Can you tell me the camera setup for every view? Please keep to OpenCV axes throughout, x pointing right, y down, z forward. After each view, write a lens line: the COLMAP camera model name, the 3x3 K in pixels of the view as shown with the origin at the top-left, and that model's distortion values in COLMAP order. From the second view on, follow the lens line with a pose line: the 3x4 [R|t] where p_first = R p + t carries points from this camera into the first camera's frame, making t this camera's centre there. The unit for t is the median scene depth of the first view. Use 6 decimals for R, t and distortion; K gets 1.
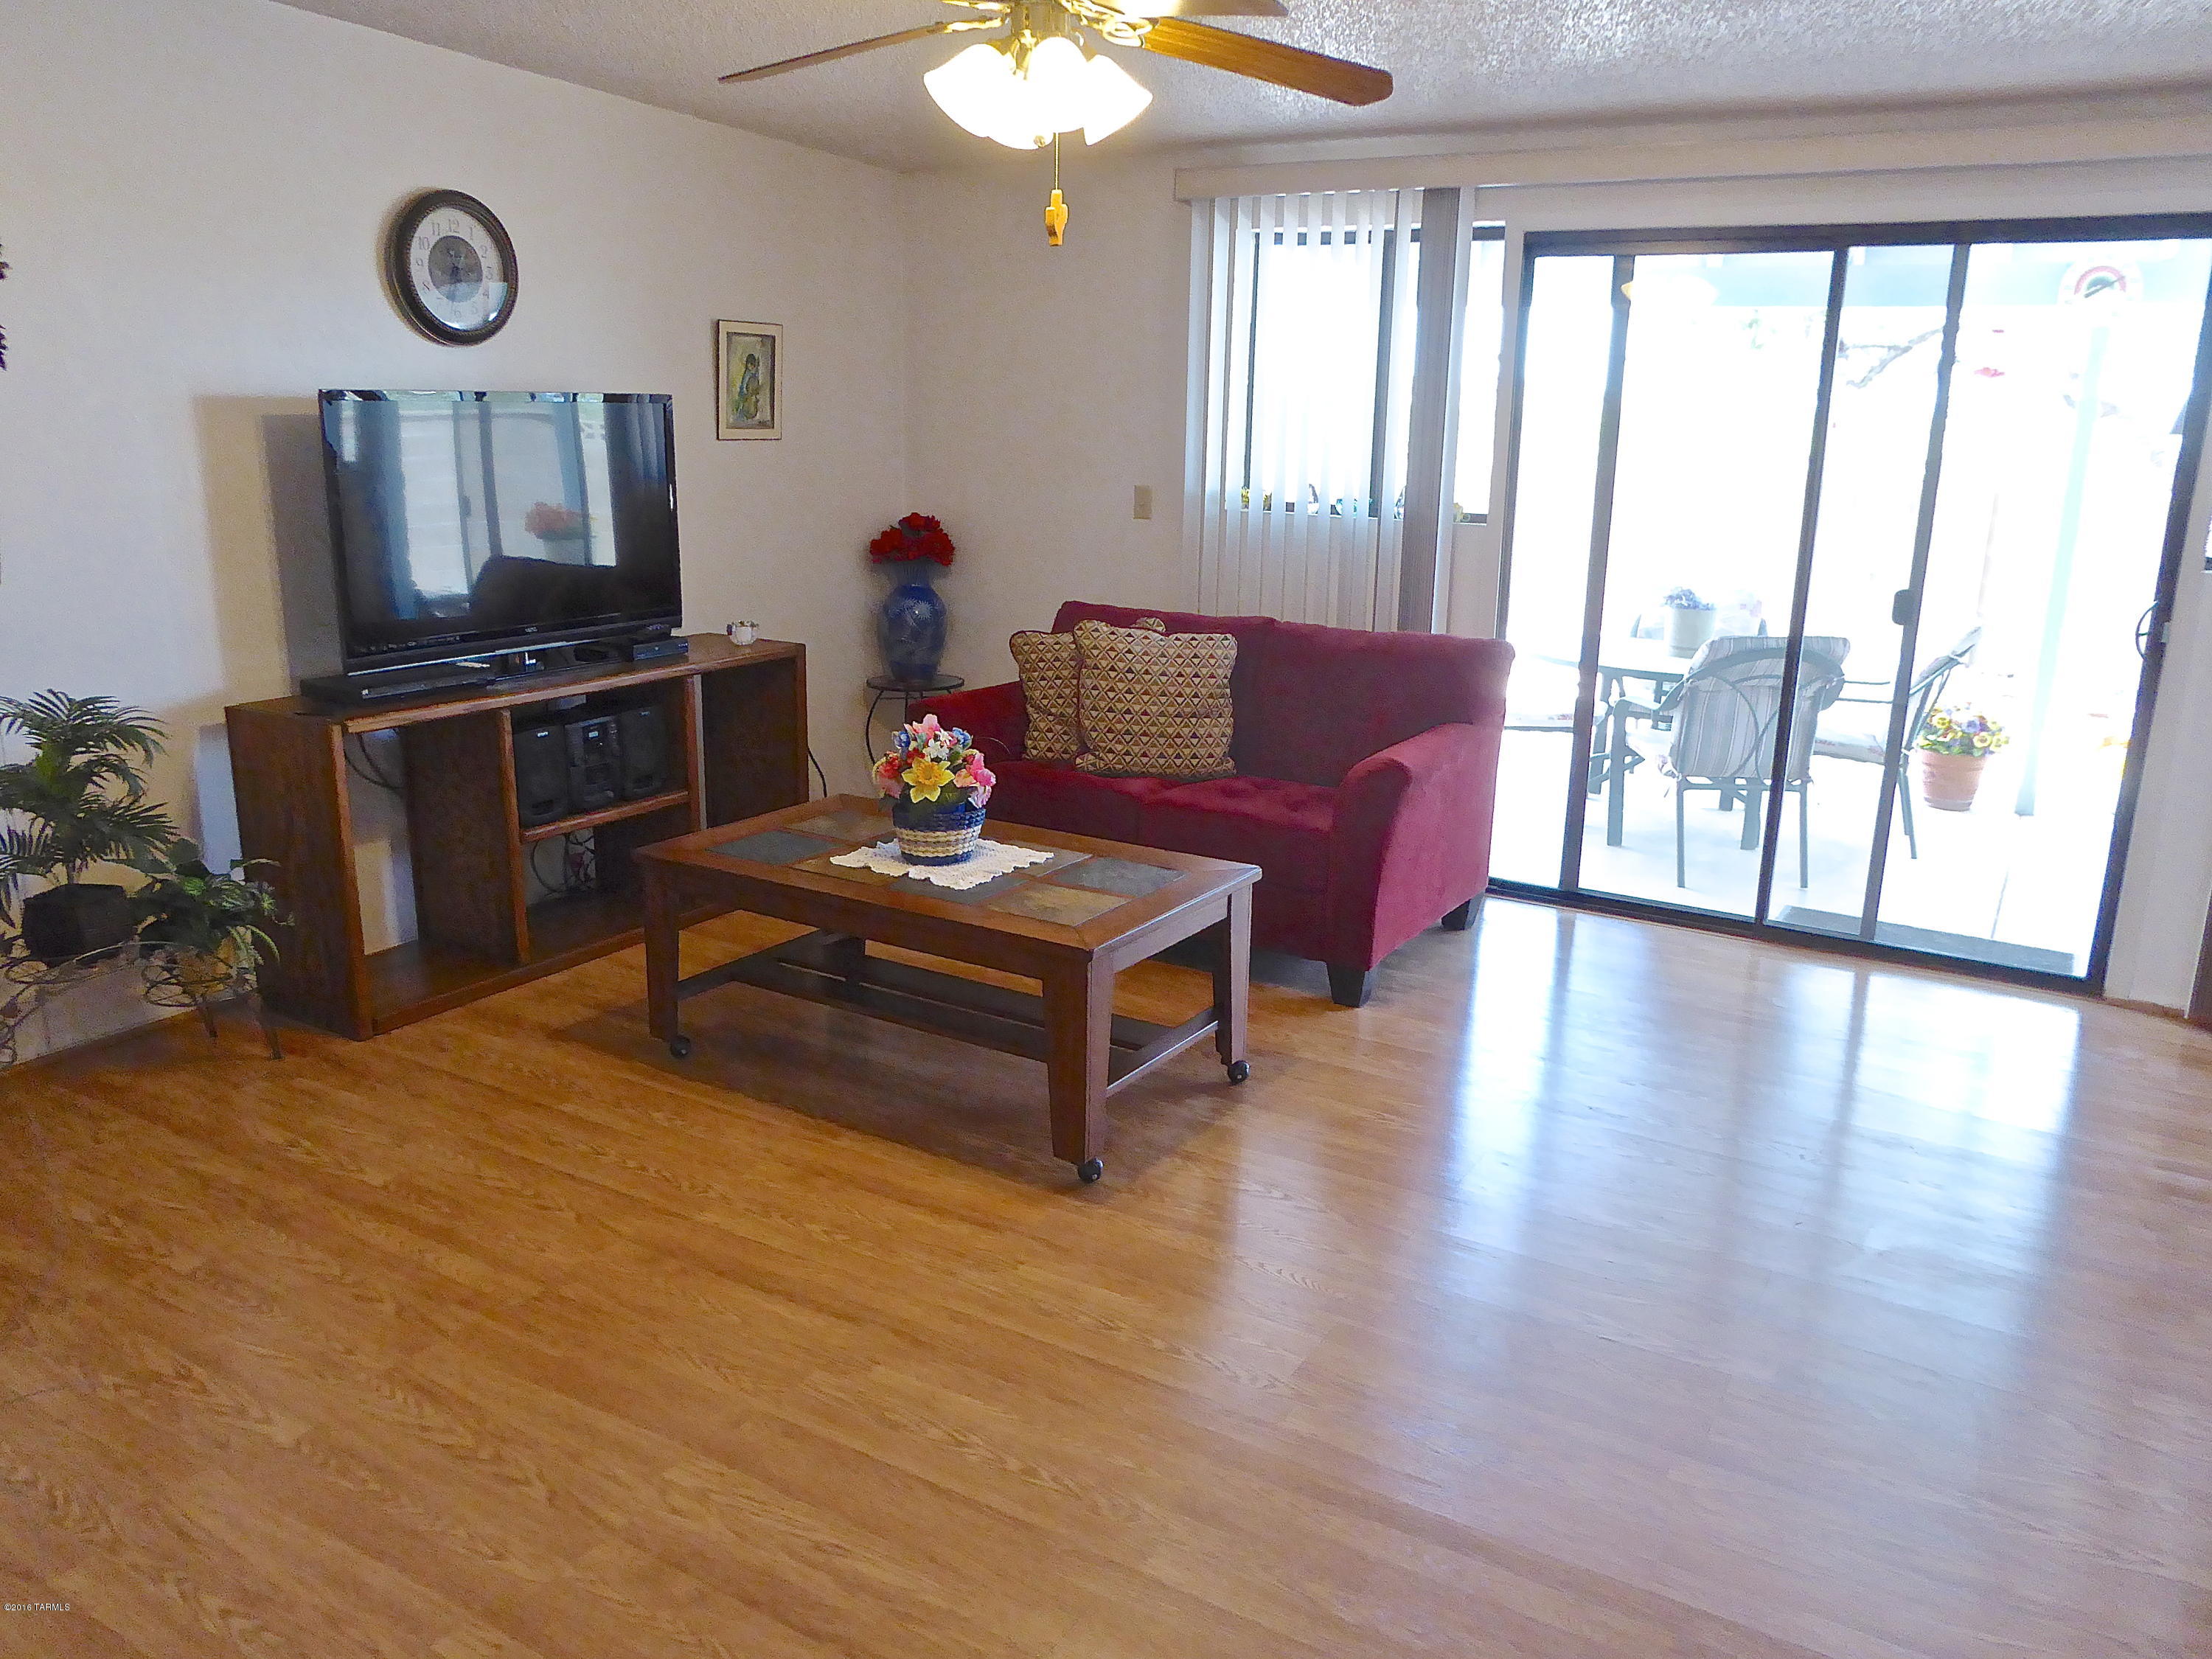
lens RADIAL K [[1637.6, 0, 1102.7], [0, 1637.6, 835.1], [0, 0, 1]] dist [-0.026937, -0.000404]
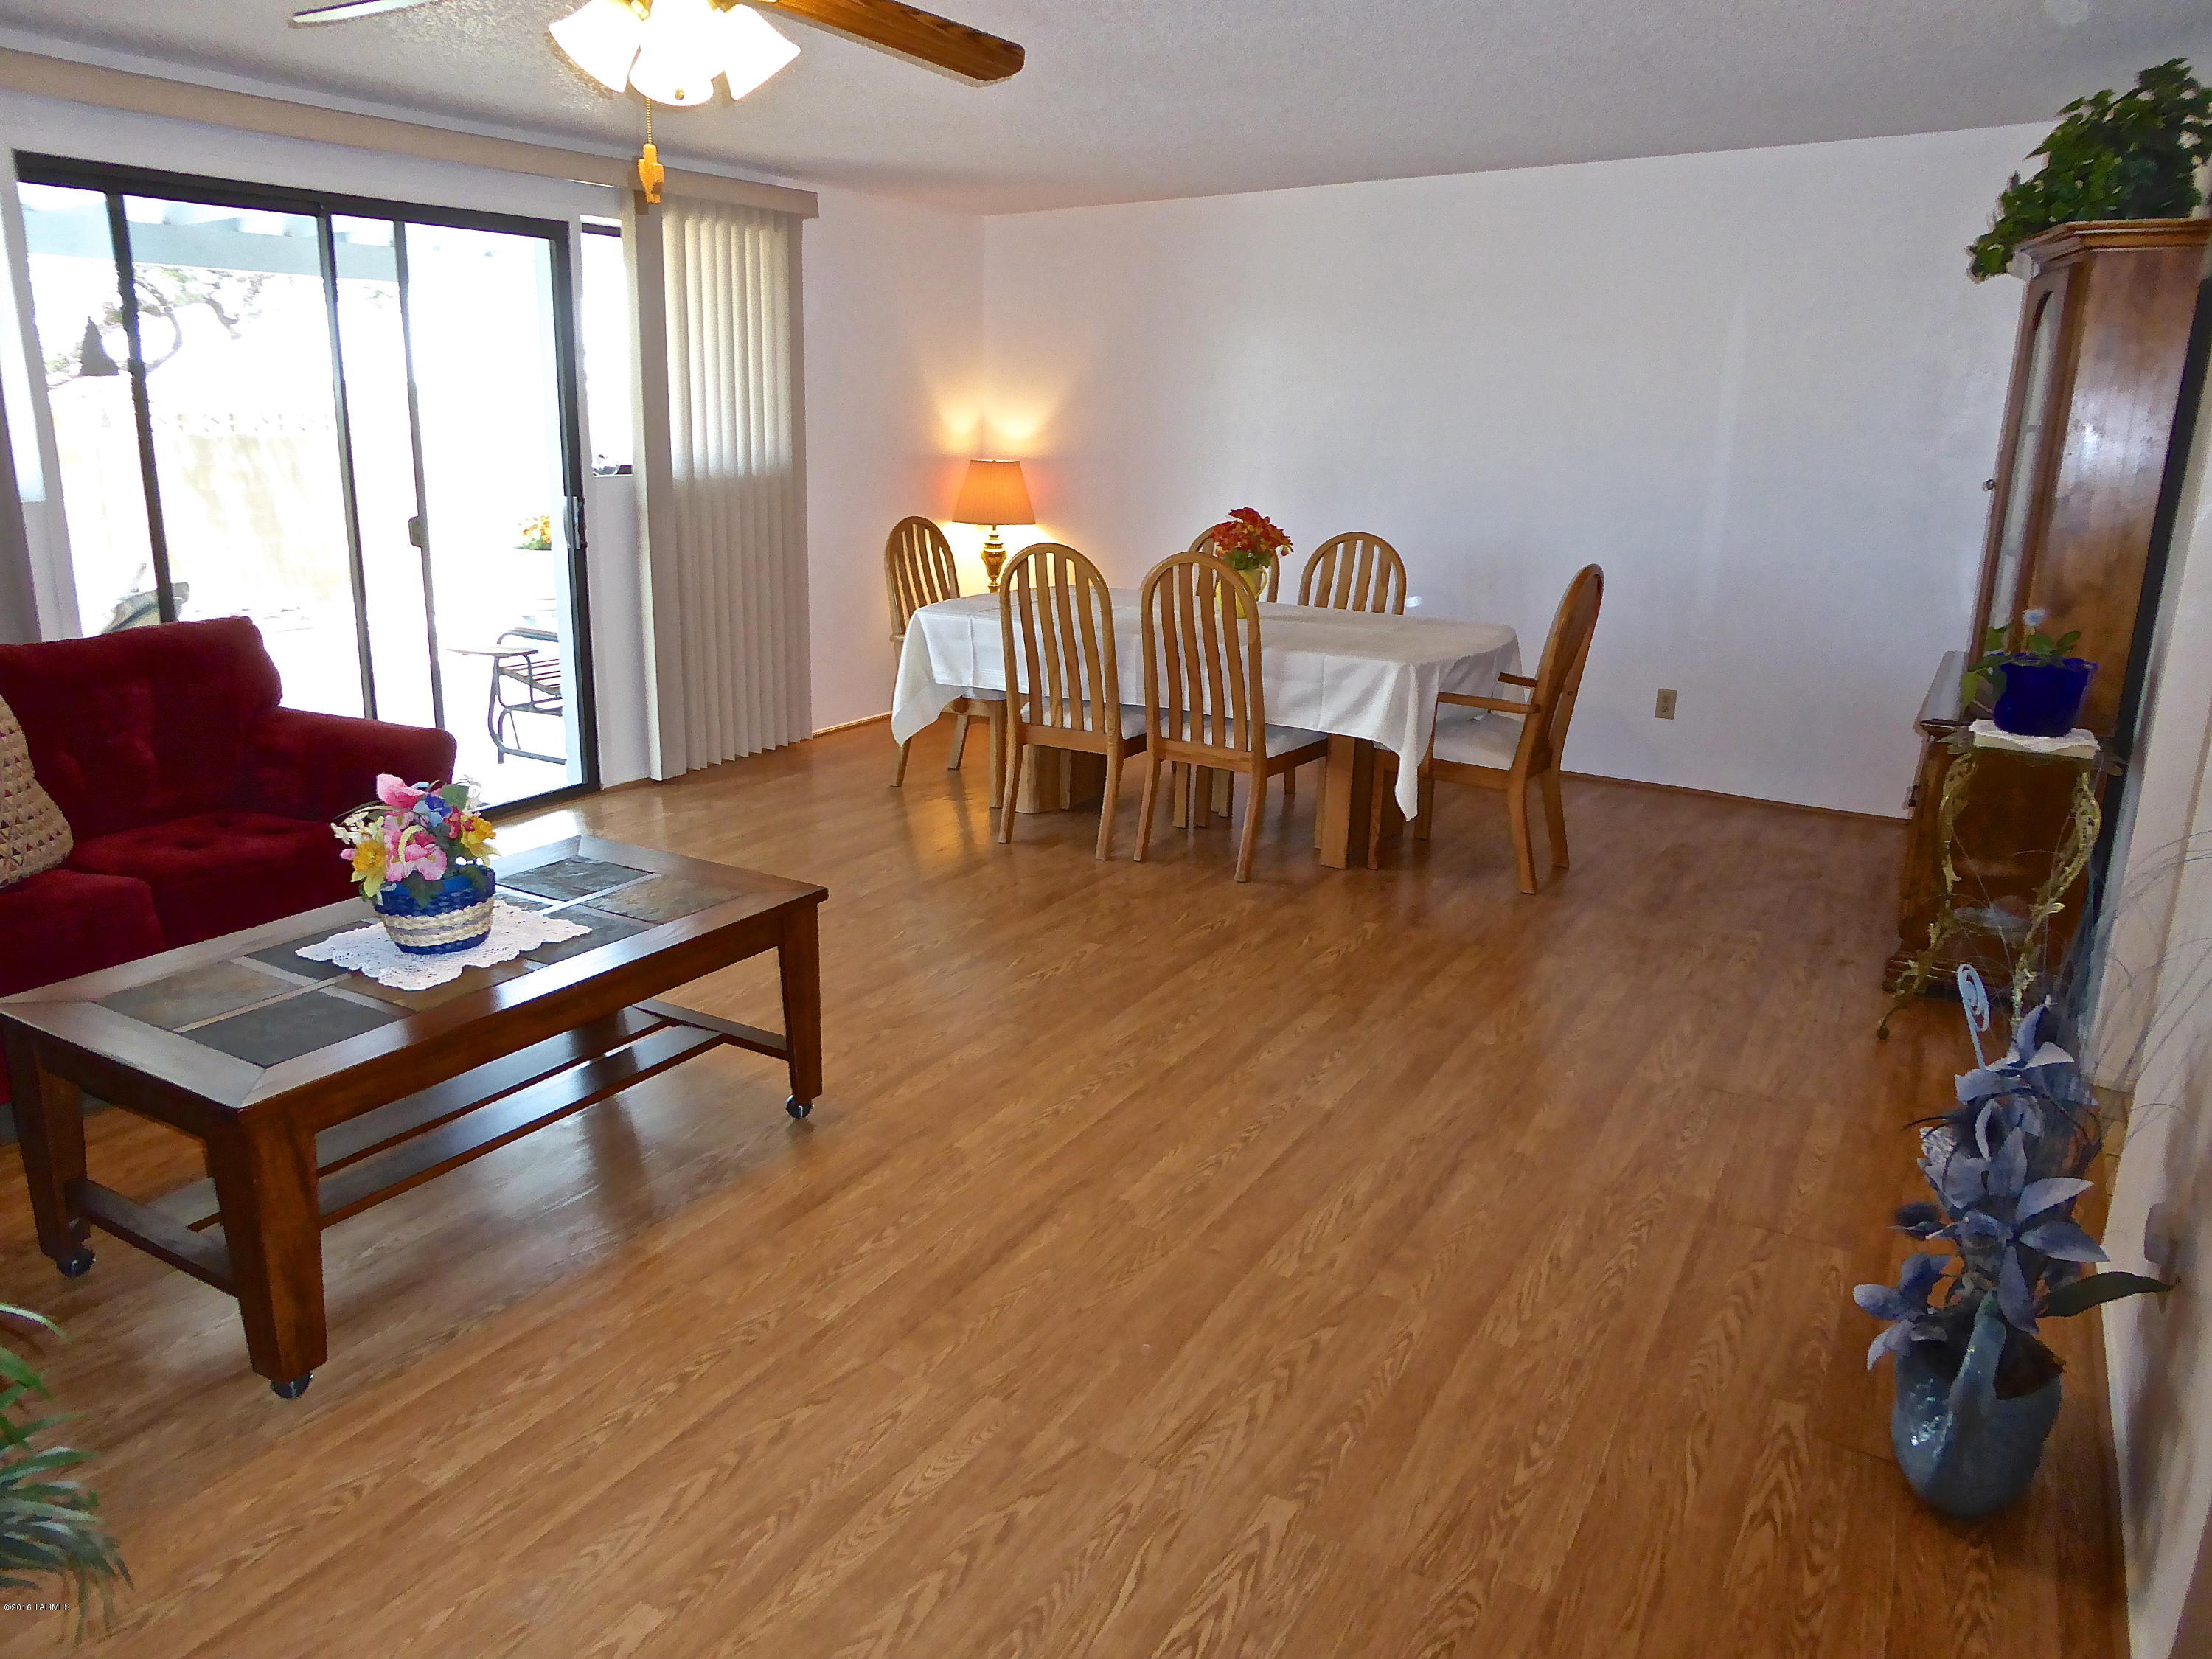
lens RADIAL K [[1580.5, 0, 1106.0], [0, 1580.5, 829.5], [0, 0, 1]] dist [-0.026537, 0.005187]
pose [[-0.028991, -0.279976, 0.959569, -0.710845], [0.228925, 0.932598, 0.279023, -0.151373], [-0.973012, 0.227758, 0.037056, 0.553569]]
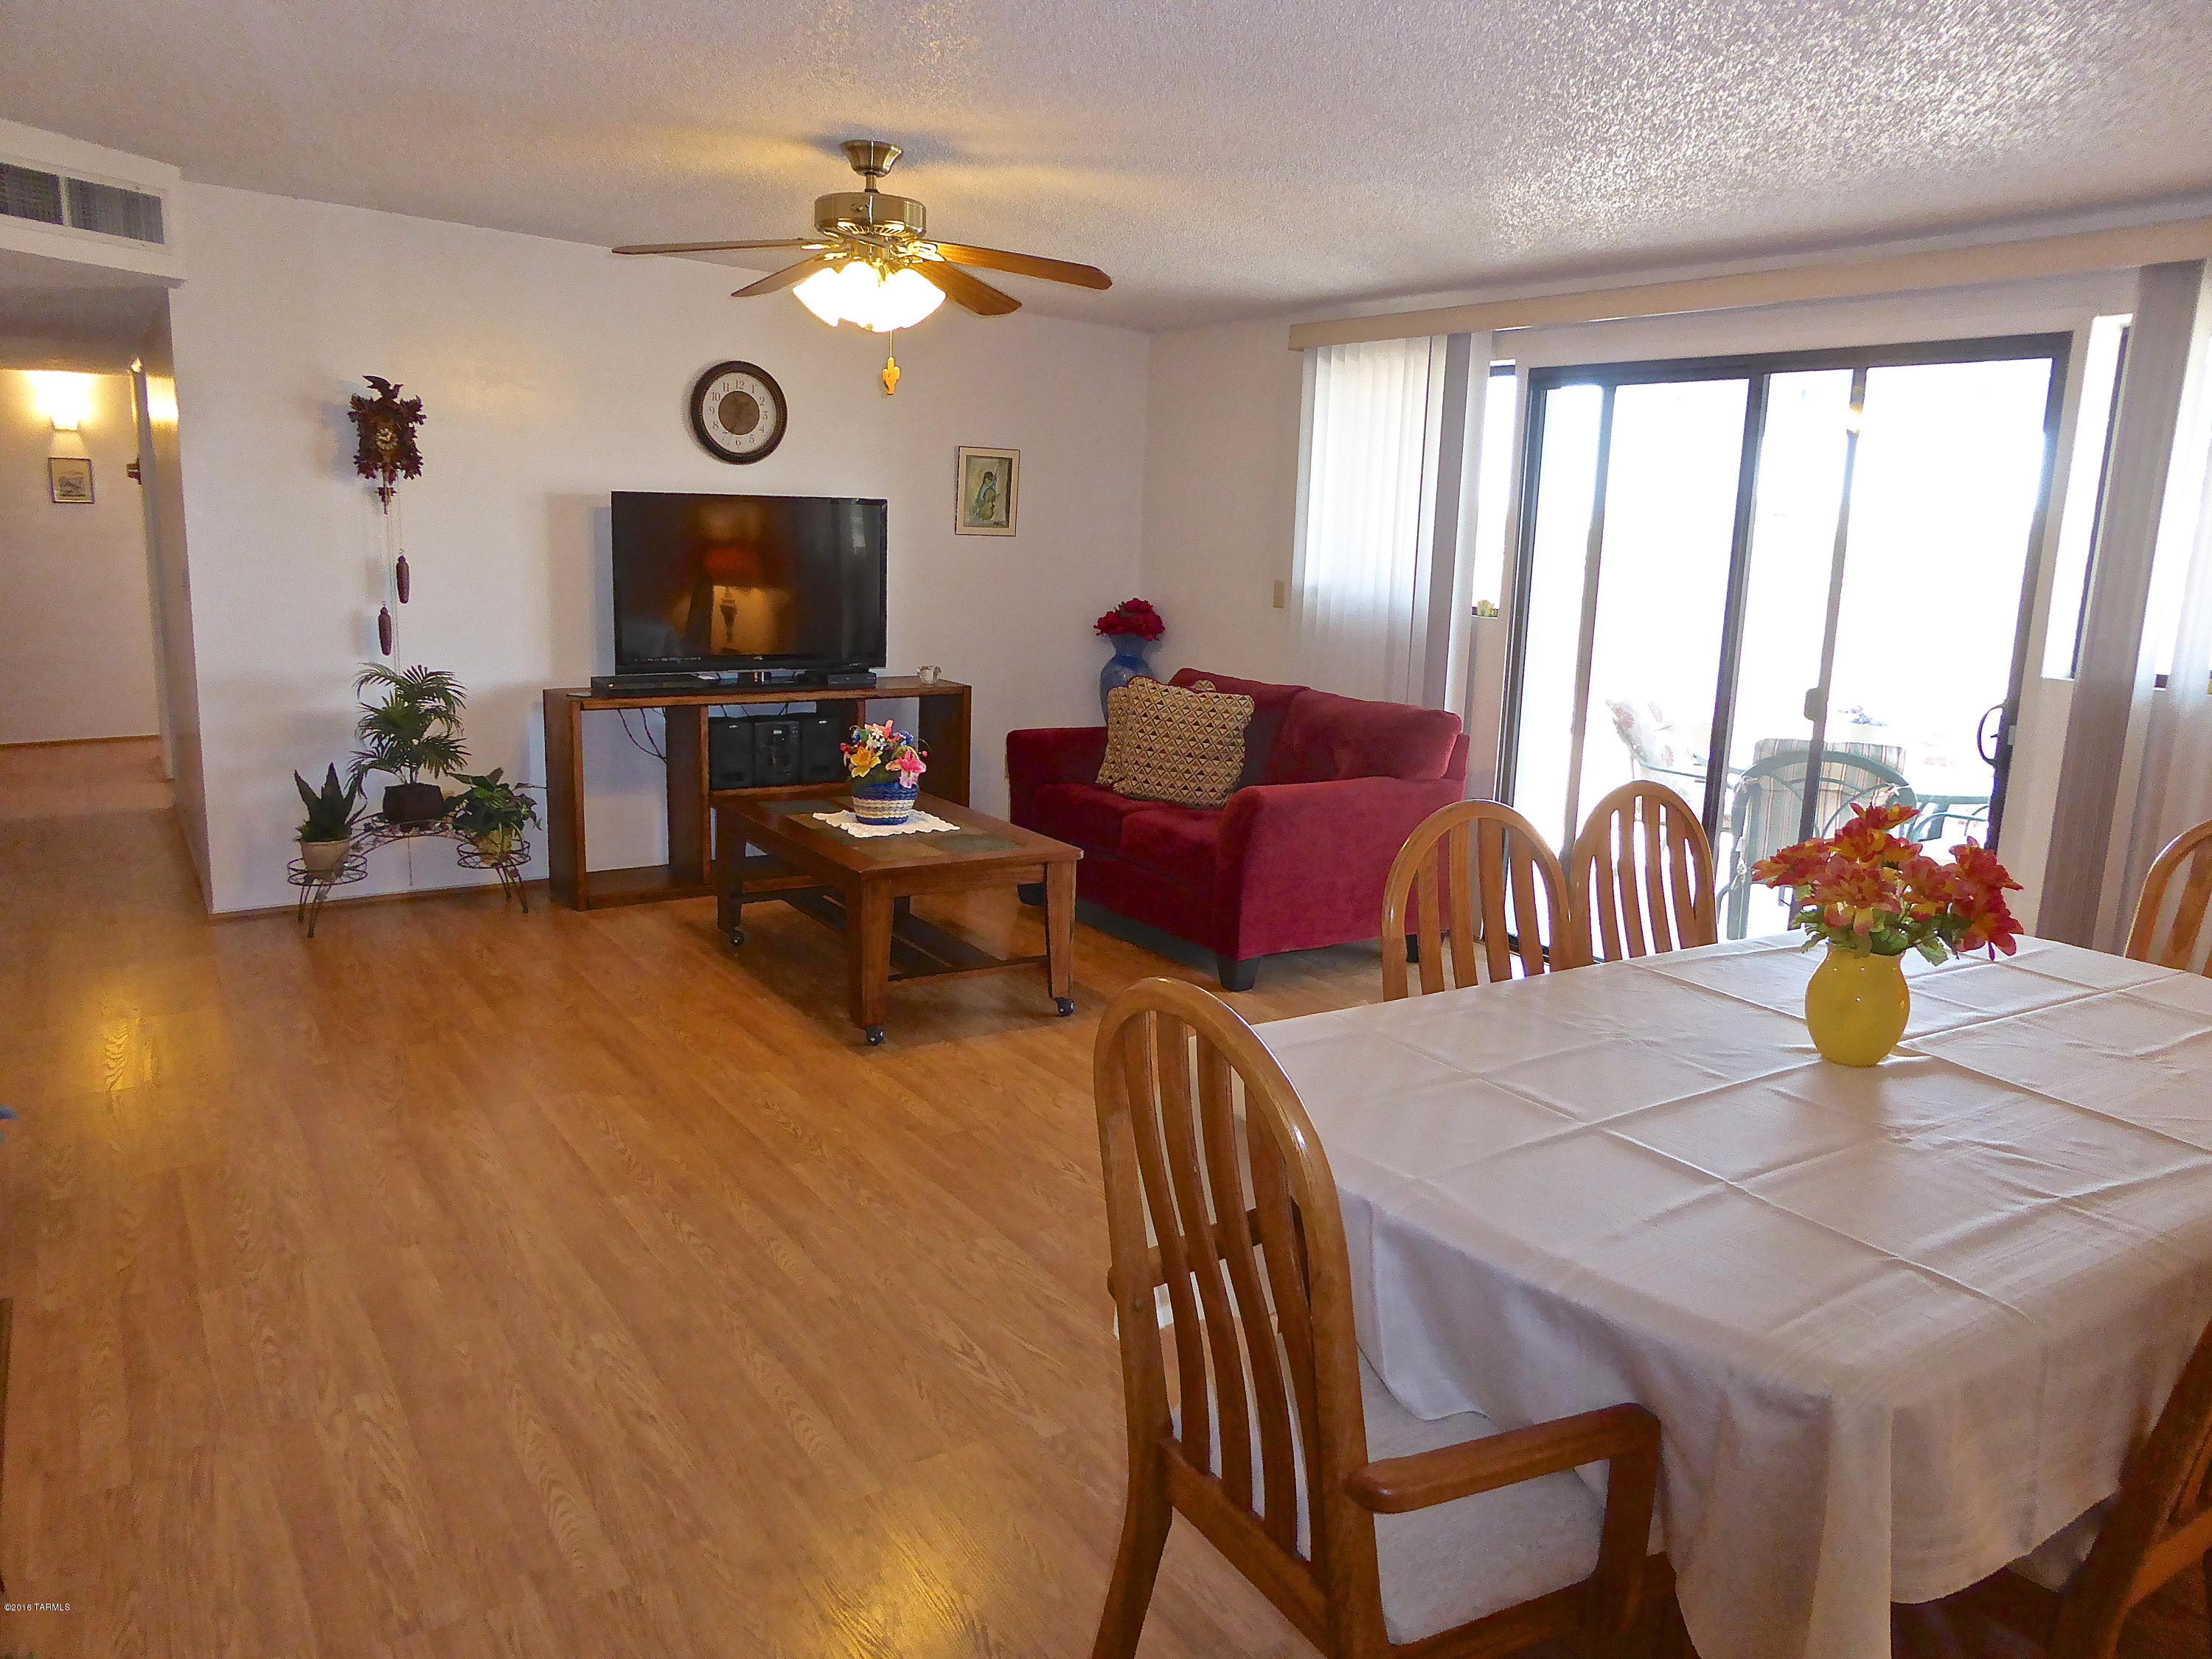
lens RADIAL K [[1580.5, 0, 1106.0], [0, 1580.5, 829.5], [0, 0, 1]] dist [-0.026537, 0.005187]
pose [[0.901642, 0.095763, -0.421747, 0.551309], [-0.124940, 0.991274, -0.042025, 0.045931], [0.414043, 0.090584, 0.905739, -0.125611]]
